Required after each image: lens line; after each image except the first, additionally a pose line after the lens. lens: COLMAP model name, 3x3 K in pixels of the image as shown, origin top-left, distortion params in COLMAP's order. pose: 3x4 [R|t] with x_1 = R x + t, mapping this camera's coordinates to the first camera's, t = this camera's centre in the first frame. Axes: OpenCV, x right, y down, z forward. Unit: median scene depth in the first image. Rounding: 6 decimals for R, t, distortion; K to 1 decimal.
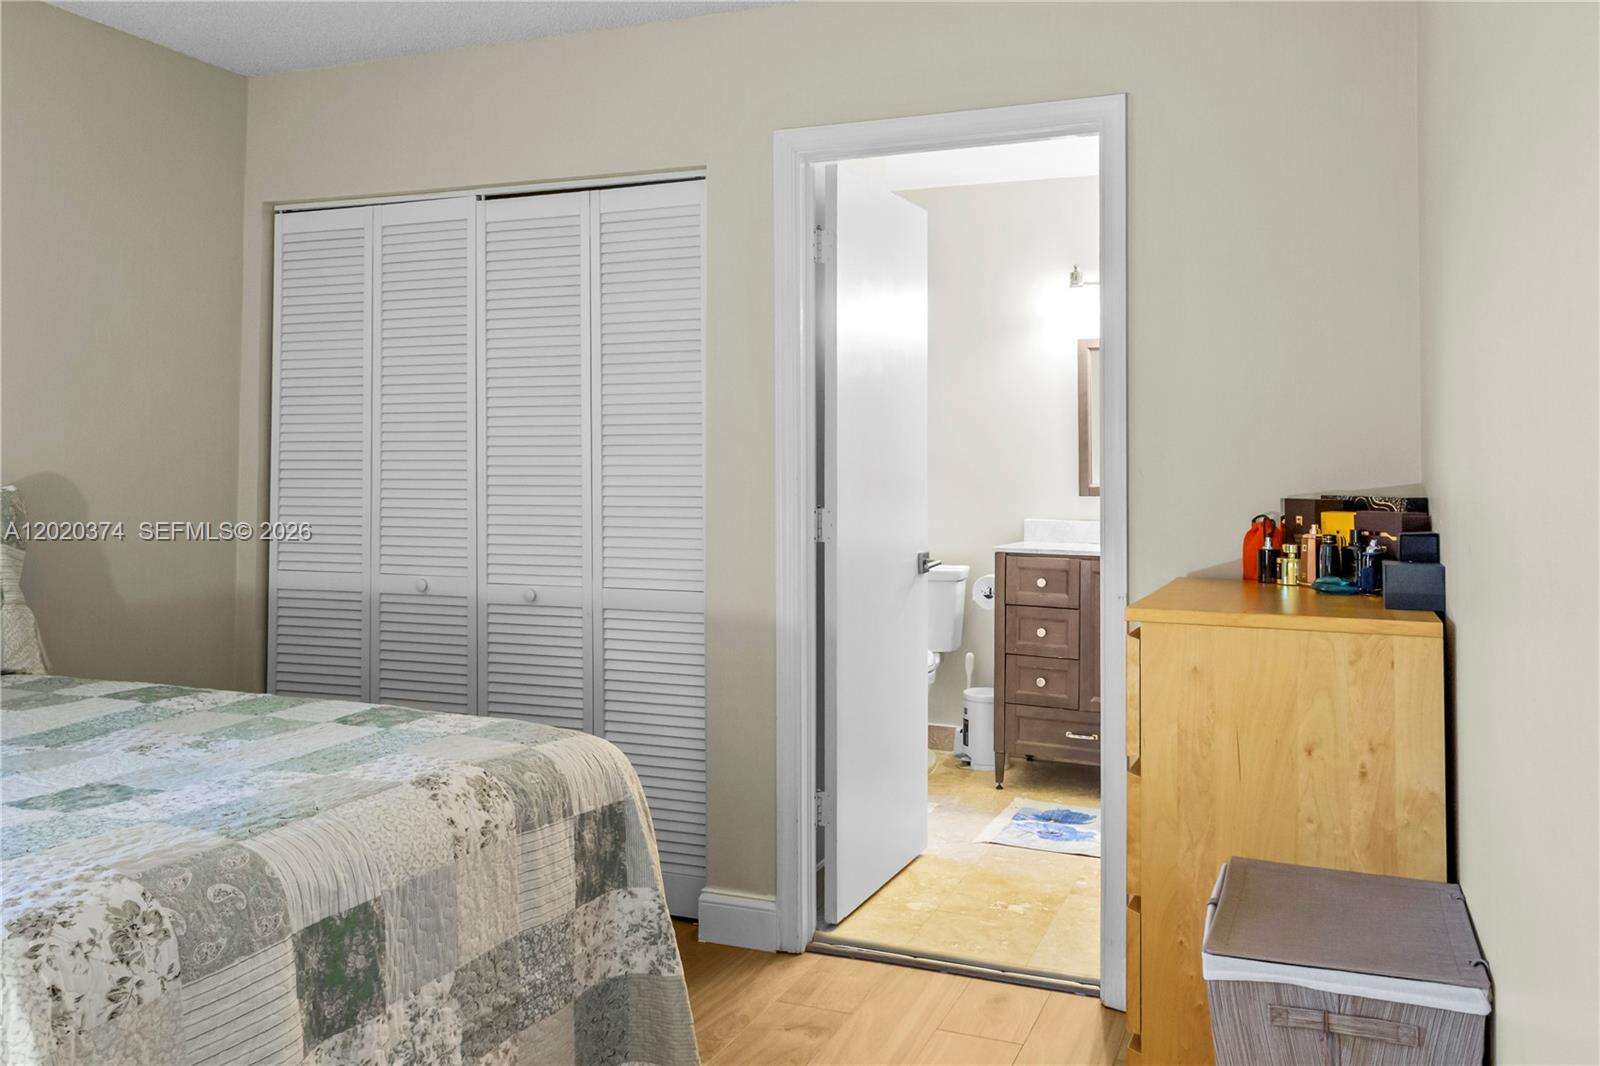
lens RADIAL K [[1327.8, 0, 792.8], [0, 1327.8, 544.8], [0, 0, 1]] dist [-0.002866, 0.009844]
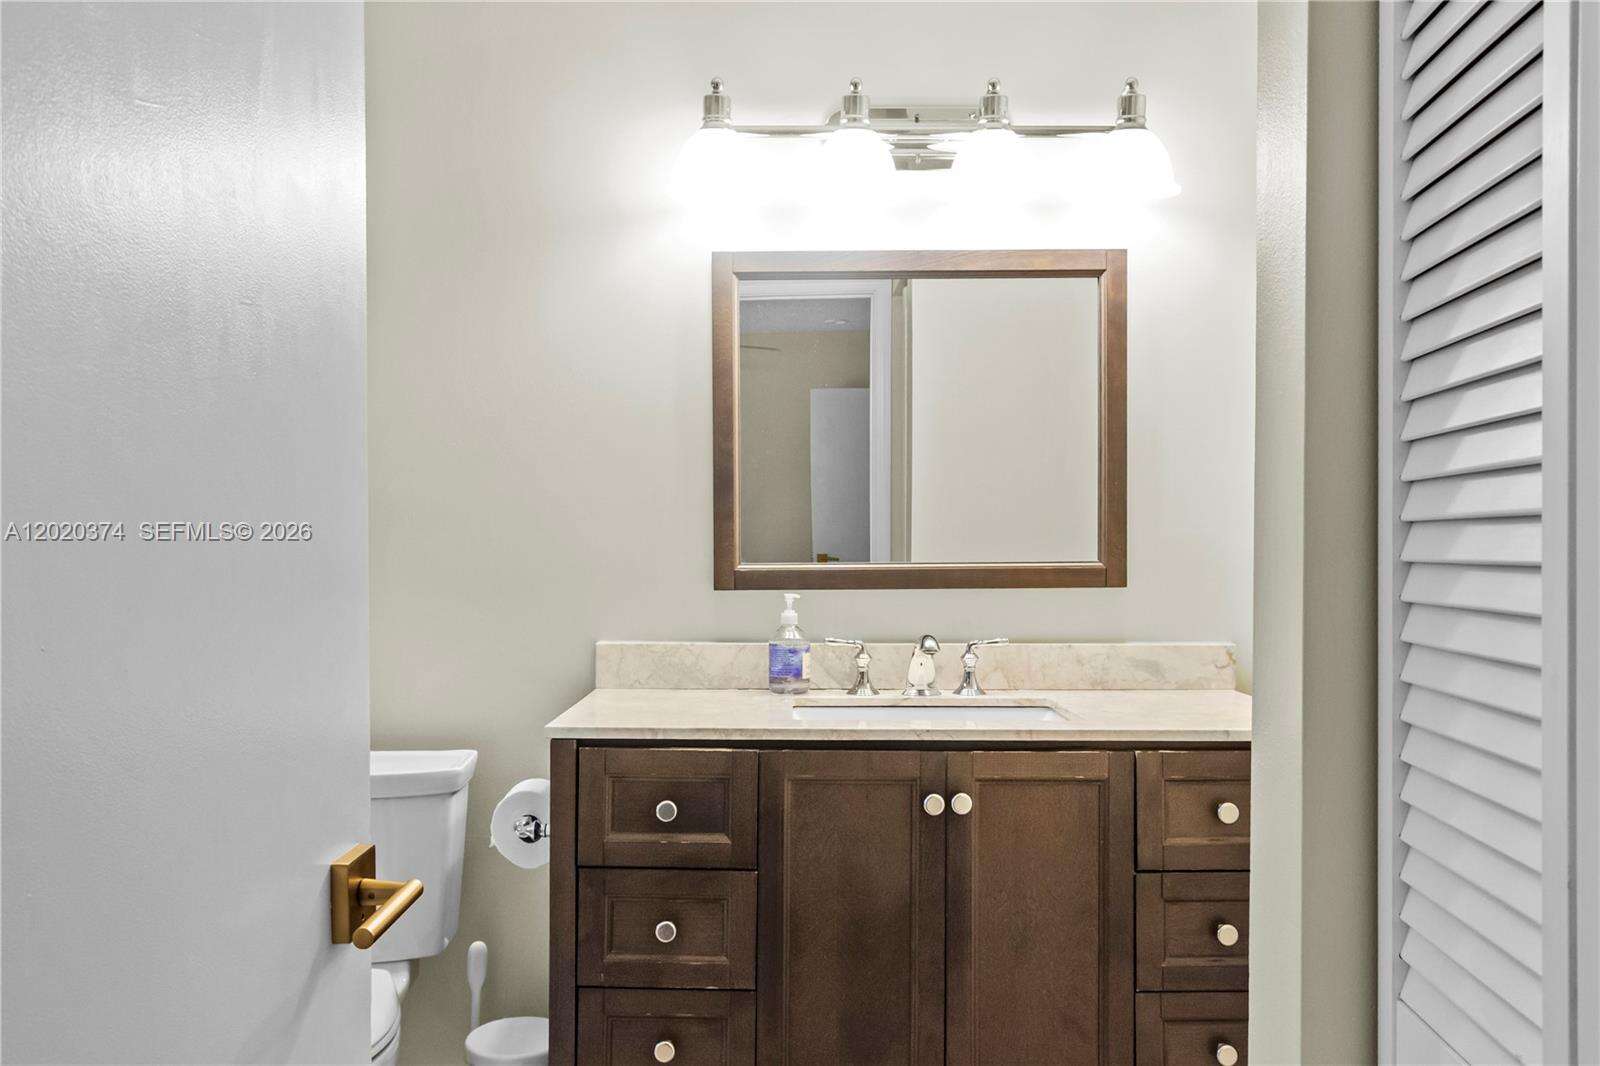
lens RADIAL K [[1327.8, 0, 792.8], [0, 1327.8, 544.8], [0, 0, 1]] dist [-0.002866, 0.009844]
pose [[0.920955, -0.001368, 0.389666, 0.062861], [0.019052, 0.998956, -0.041522, -0.035050], [-0.389202, 0.045664, 0.920020, 0.595289]]
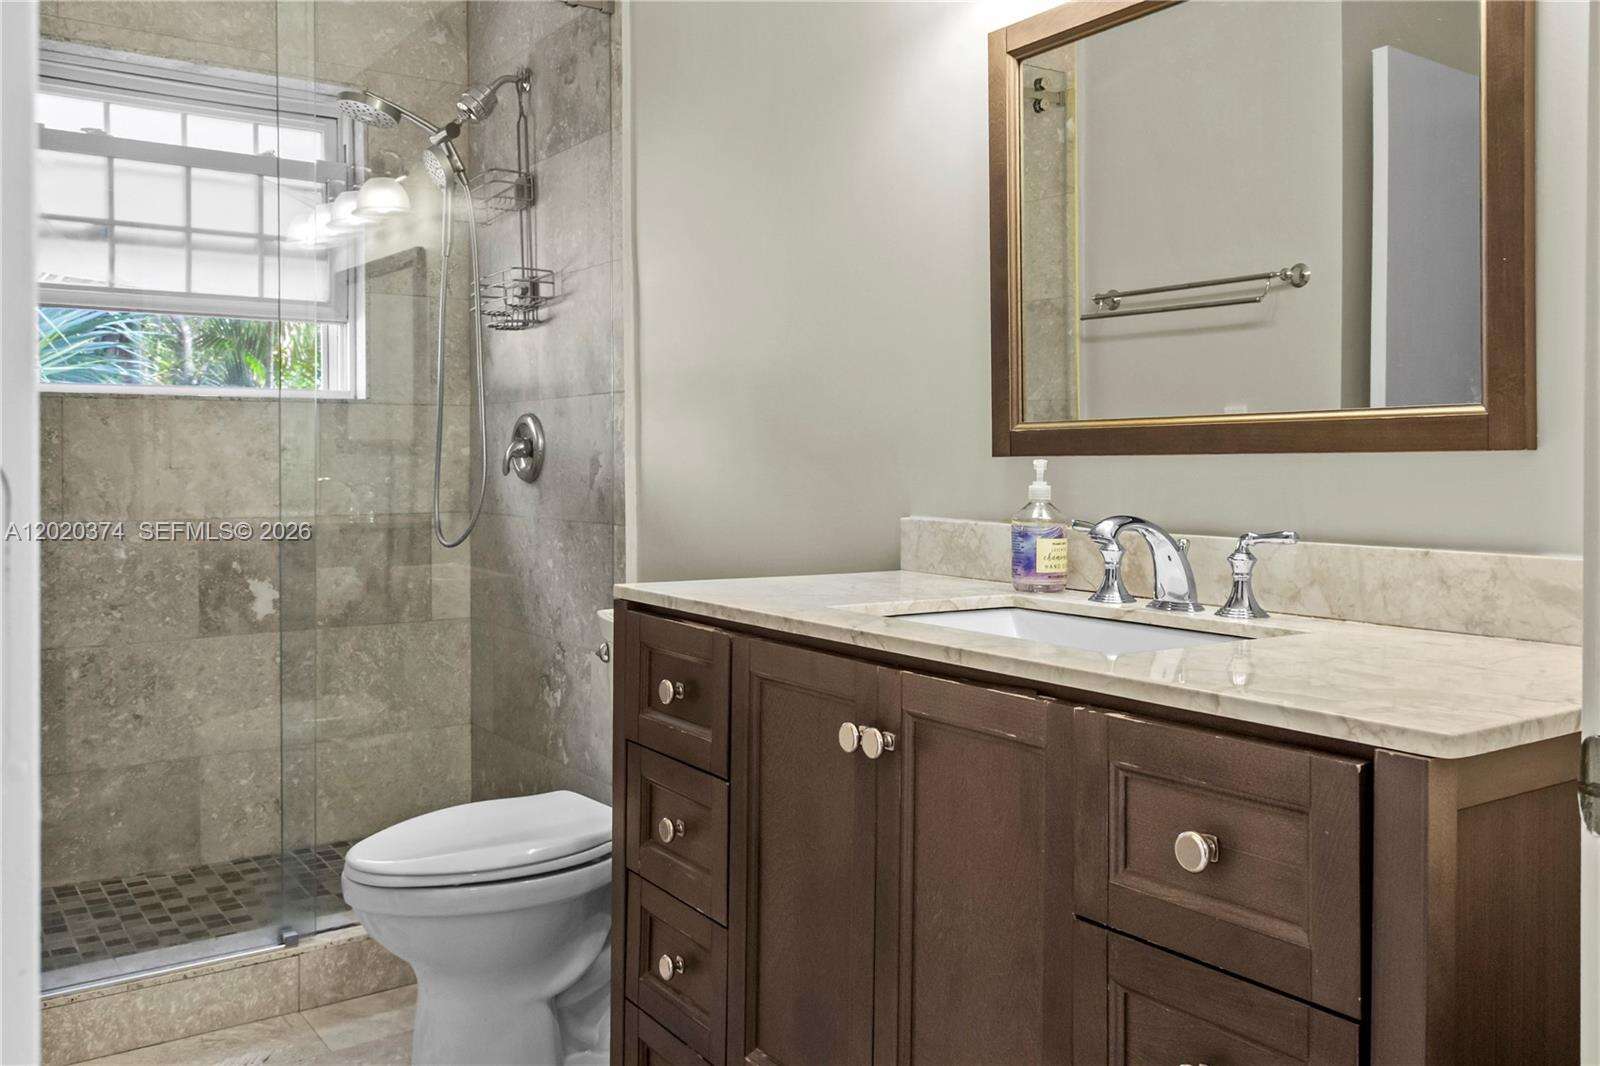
lens RADIAL K [[1320.1, 0, 801.5], [0, 1320.1, 460.0], [0, 0, 1]] dist [-0.001919, 0.004499]
pose [[0.843629, 0.002175, -0.536922, 0.401423], [-0.030613, 0.998560, -0.044056, -0.018703], [0.536053, 0.053603, 0.842481, 0.705828]]
